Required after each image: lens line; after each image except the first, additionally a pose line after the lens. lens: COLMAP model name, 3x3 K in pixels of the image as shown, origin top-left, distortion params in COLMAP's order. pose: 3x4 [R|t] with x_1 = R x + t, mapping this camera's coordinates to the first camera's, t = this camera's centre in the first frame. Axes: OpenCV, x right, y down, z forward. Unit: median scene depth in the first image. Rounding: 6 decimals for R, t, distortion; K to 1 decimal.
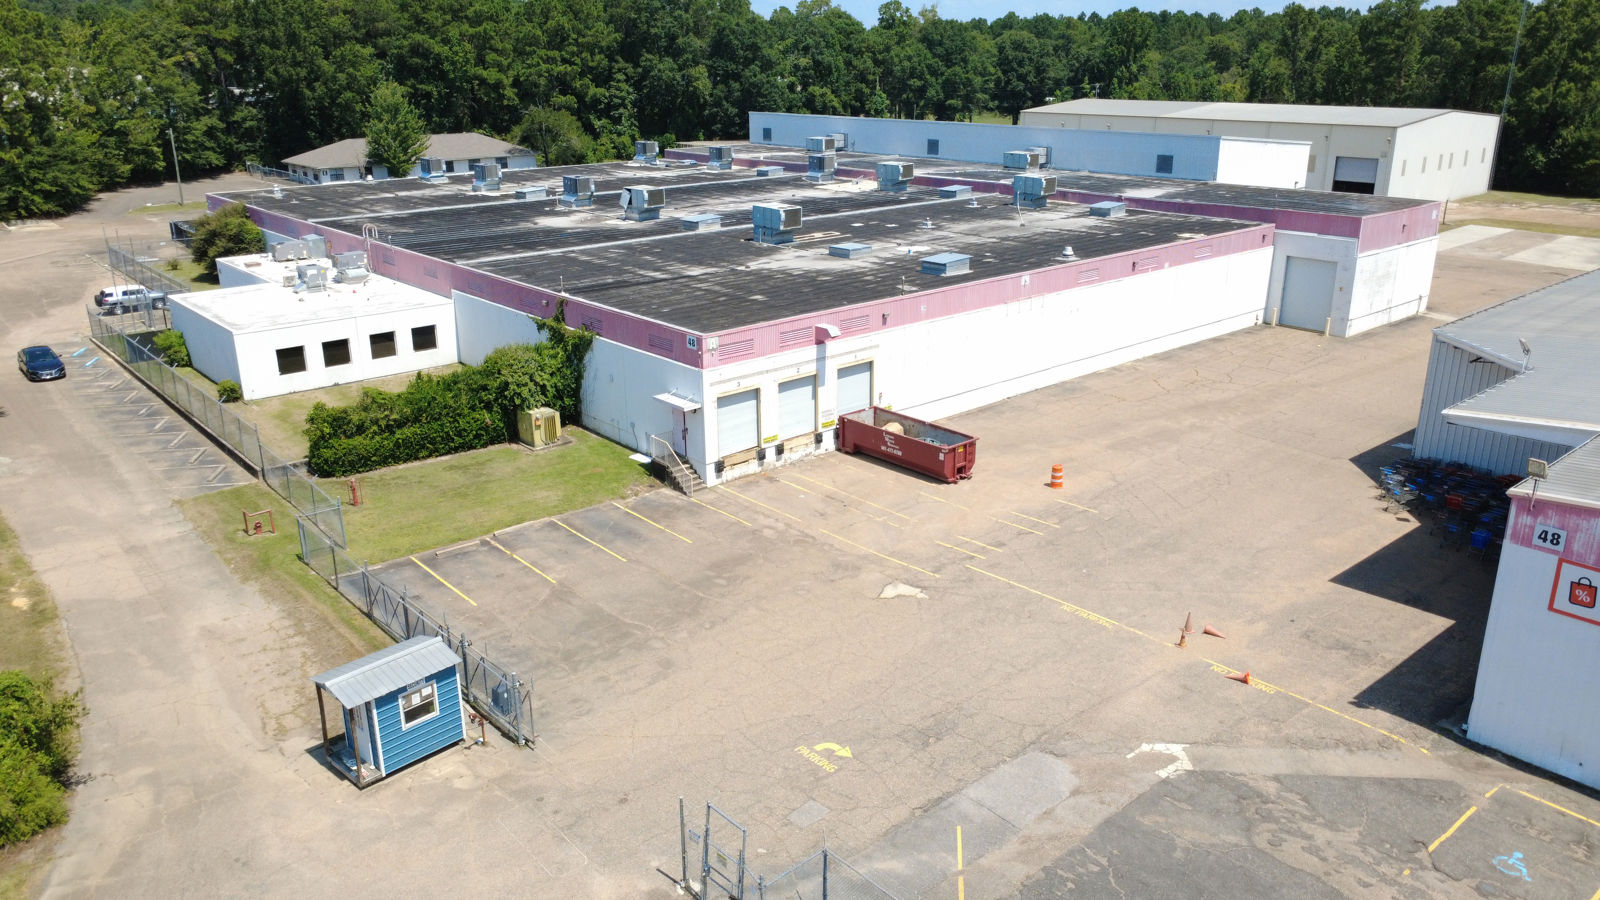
lens RADIAL K [[1165.0, 0, 800.0], [0, 1165.0, 450.0], [0, 0, 1]] dist [-0.002511, 0.007352]
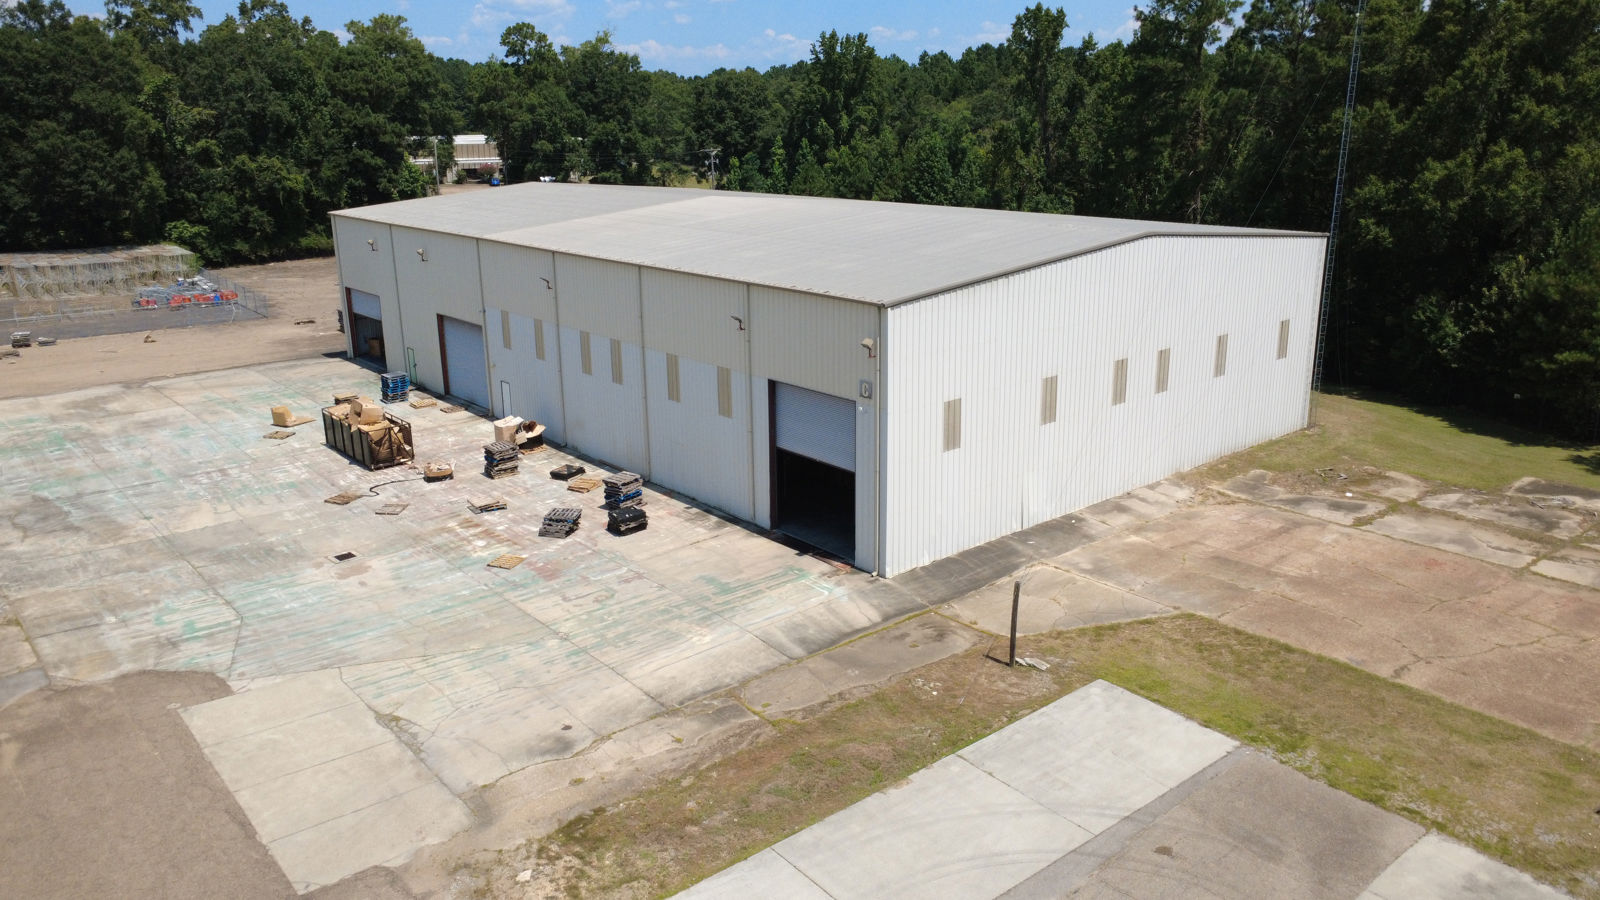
lens RADIAL K [[1168.1, 0, 805.5], [0, 1168.1, 457.7], [0, 0, 1]] dist [-0.003010, 0.001320]
pose [[0.999959, -0.002382, -0.008699, 0.415286], [0.002018, 0.999132, -0.041609, -0.190080], [0.008791, 0.041589, 0.999096, 0.594239]]
